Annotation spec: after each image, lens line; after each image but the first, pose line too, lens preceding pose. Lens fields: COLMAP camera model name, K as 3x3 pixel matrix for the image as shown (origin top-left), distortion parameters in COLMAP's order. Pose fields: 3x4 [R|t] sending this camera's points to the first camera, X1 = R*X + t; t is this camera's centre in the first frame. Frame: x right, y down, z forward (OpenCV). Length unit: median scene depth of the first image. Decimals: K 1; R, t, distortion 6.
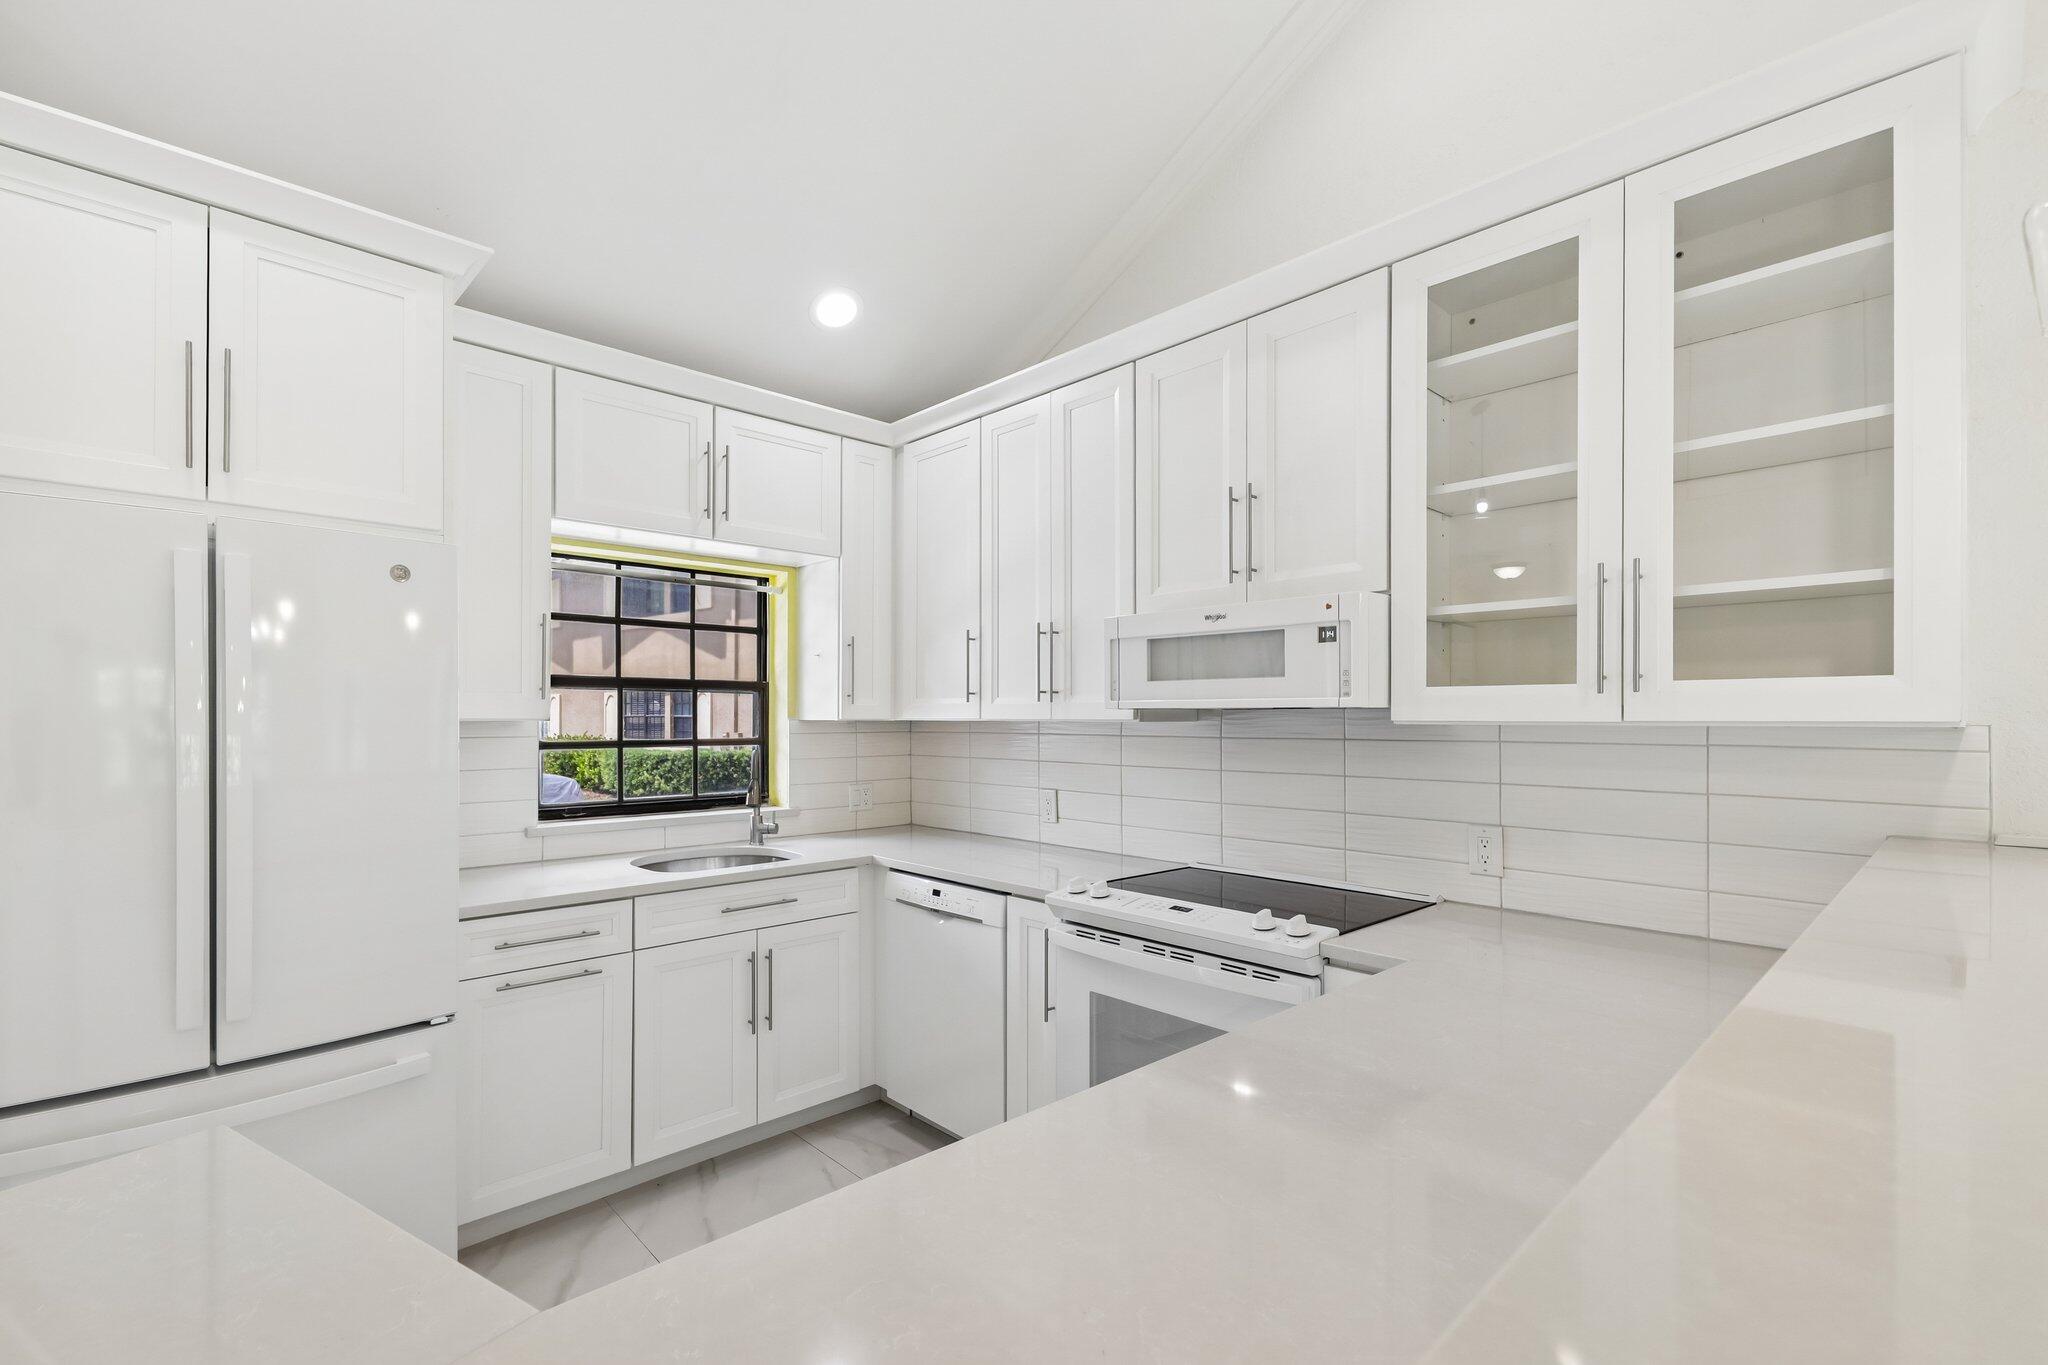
lens RADIAL K [[902.4, 0, 1020.3], [0, 902.4, 714.5], [0, 0, 1]] dist [0.017831, -0.004869]
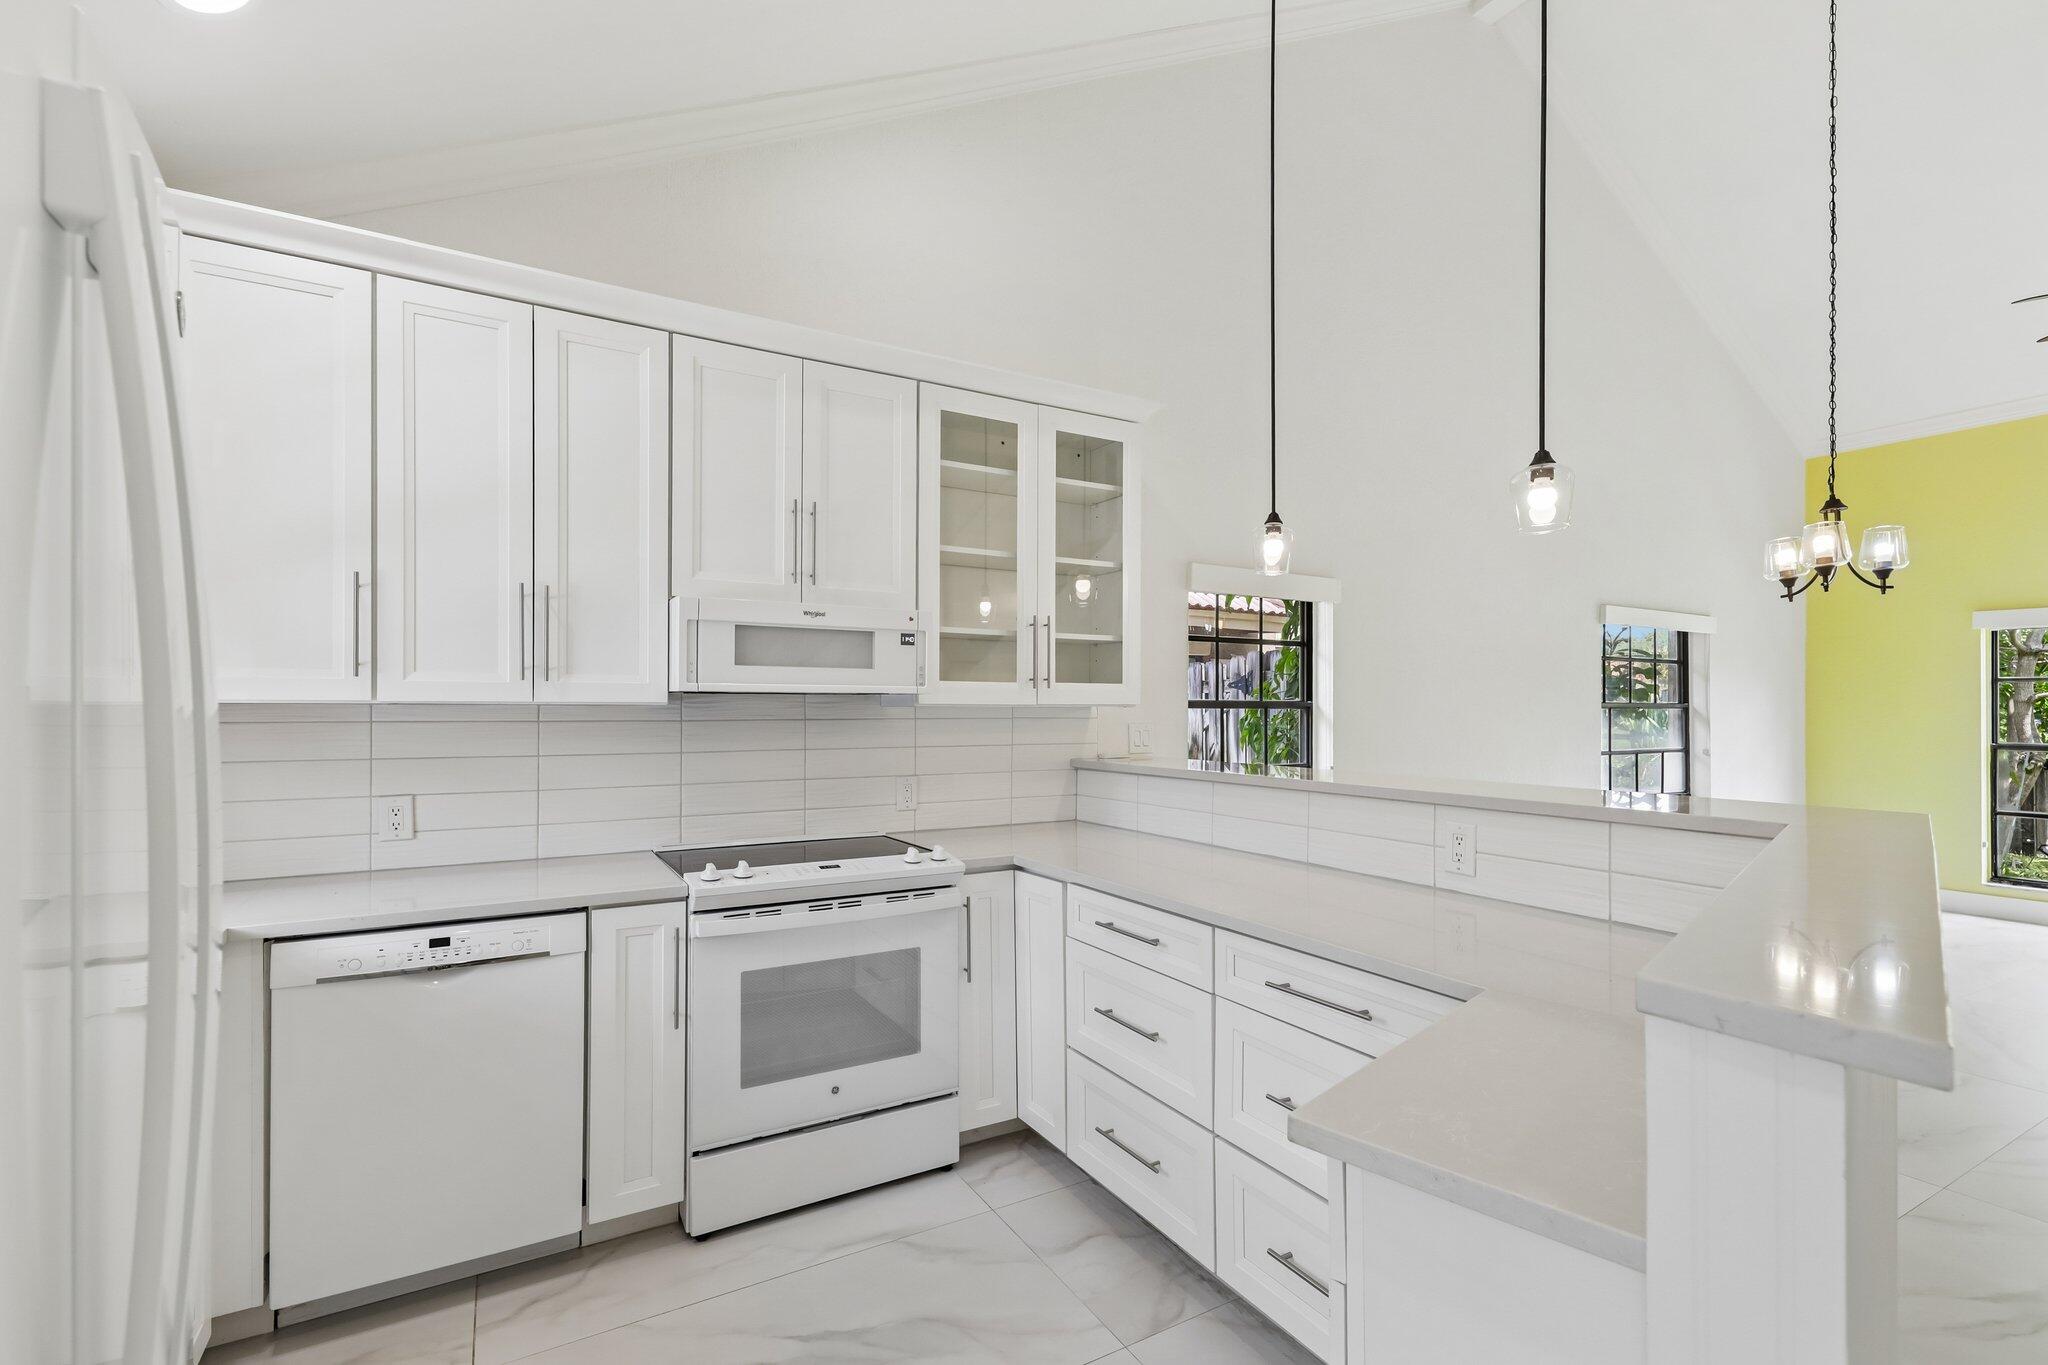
lens RADIAL K [[902.4, 0, 1008.0], [0, 902.4, 701.7], [0, 0, 1]] dist [0.017831, -0.004869]
pose [[0.242832, 0.005924, 0.970050, -0.743516], [-0.005730, 0.999973, -0.004672, 0.007656], [-0.970051, -0.004424, 0.242860, 0.422567]]
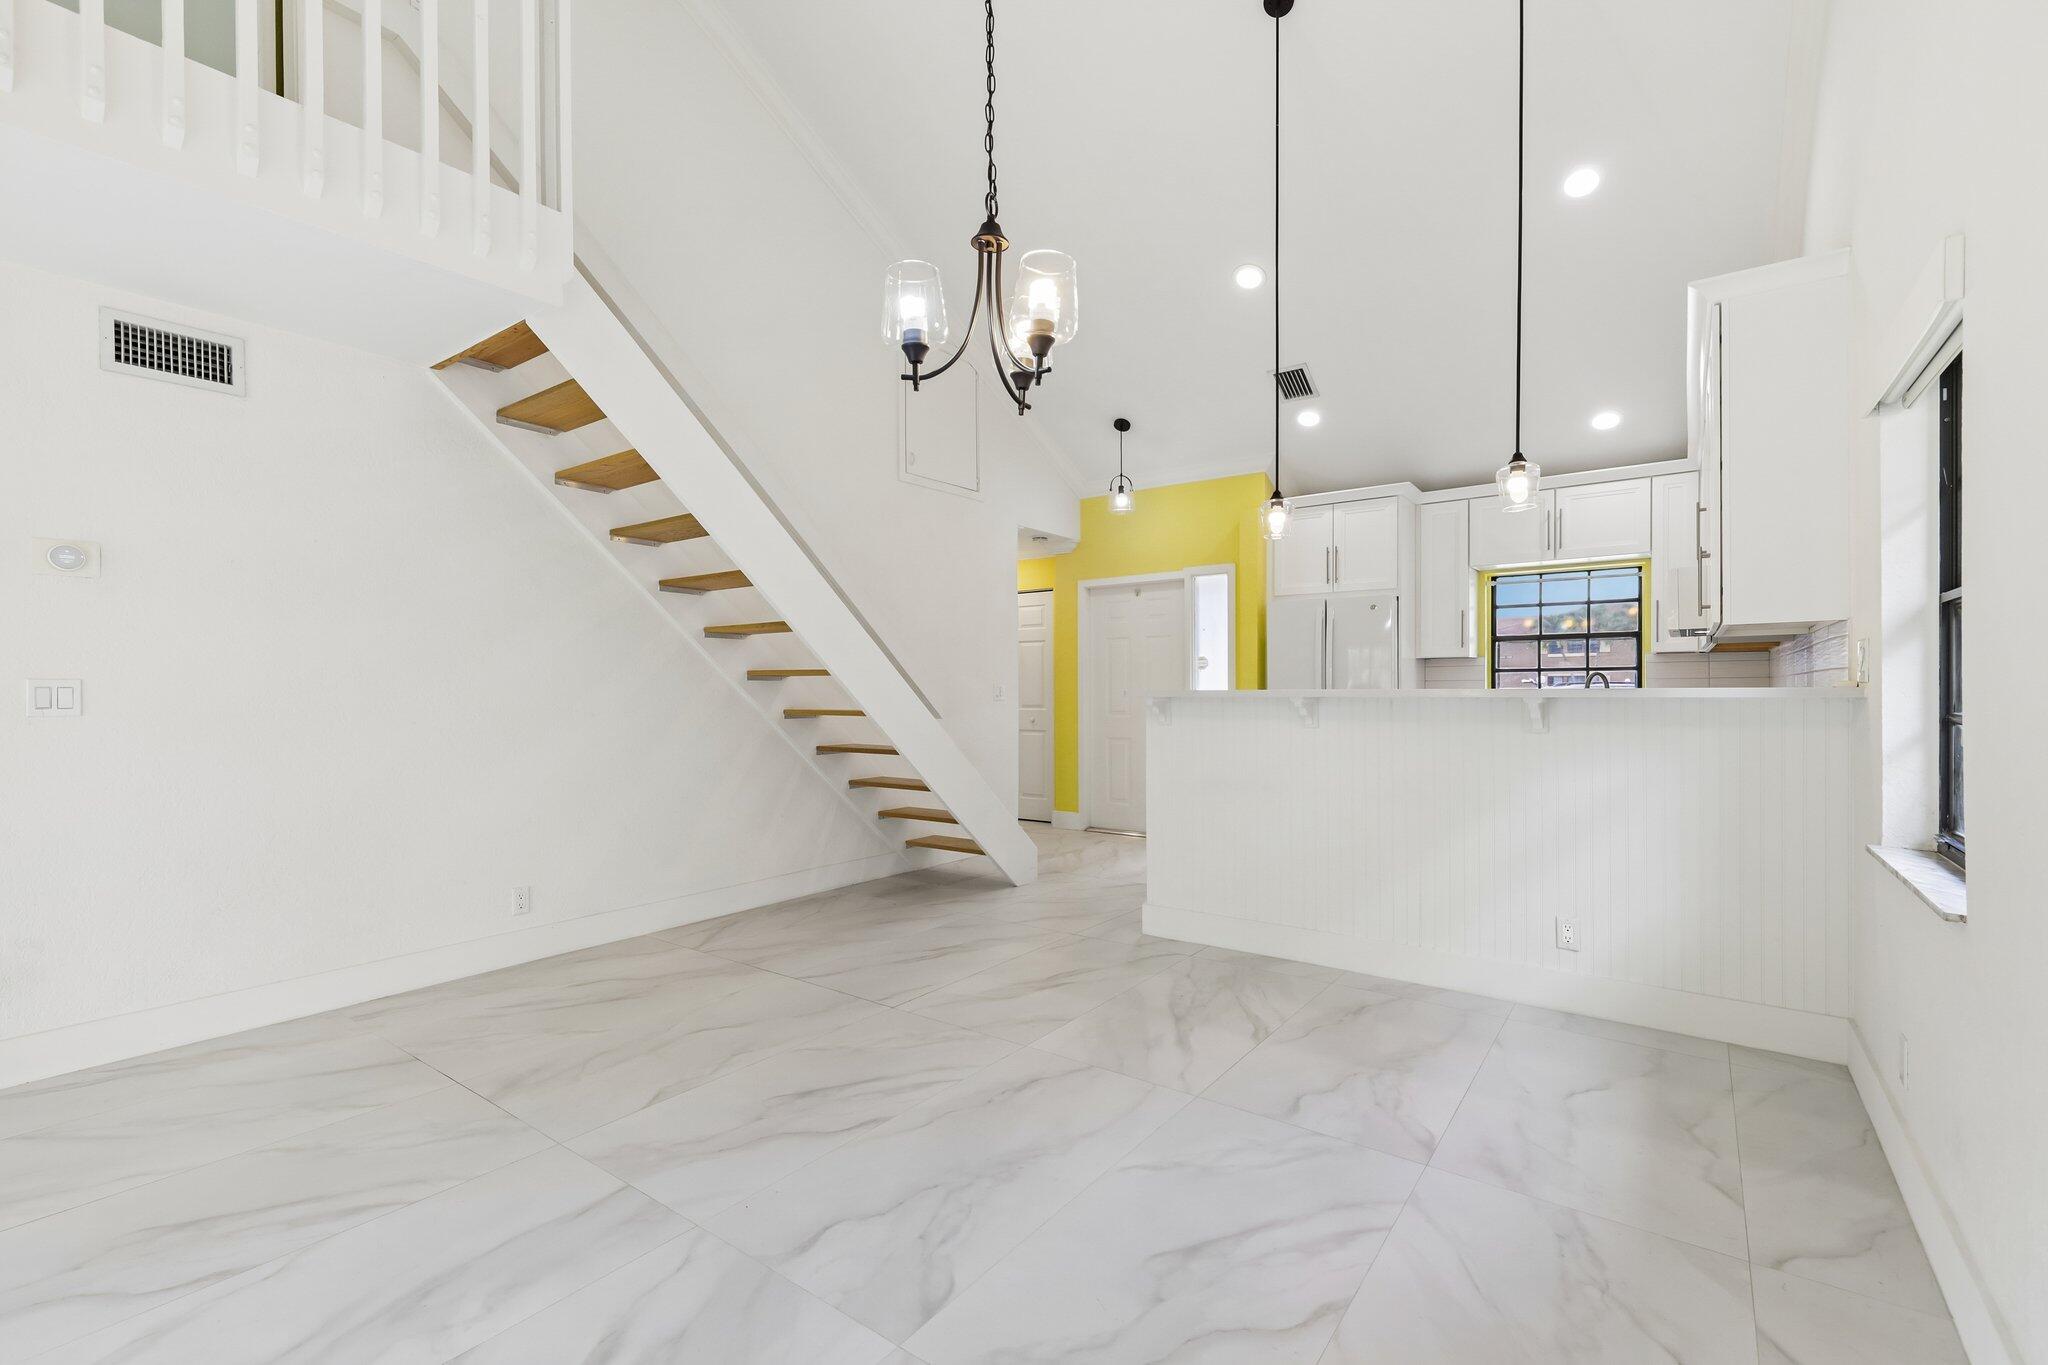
lens RADIAL K [[902.4, 0, 1005.5], [0, 902.4, 680.3], [0, 0, 1]] dist [0.017831, -0.004869]
pose [[0.164556, -0.012978, -0.986282, 1.576454], [0.008033, 0.999898, -0.011817, 0.085525], [0.986335, -0.005978, 0.164643, -0.533356]]
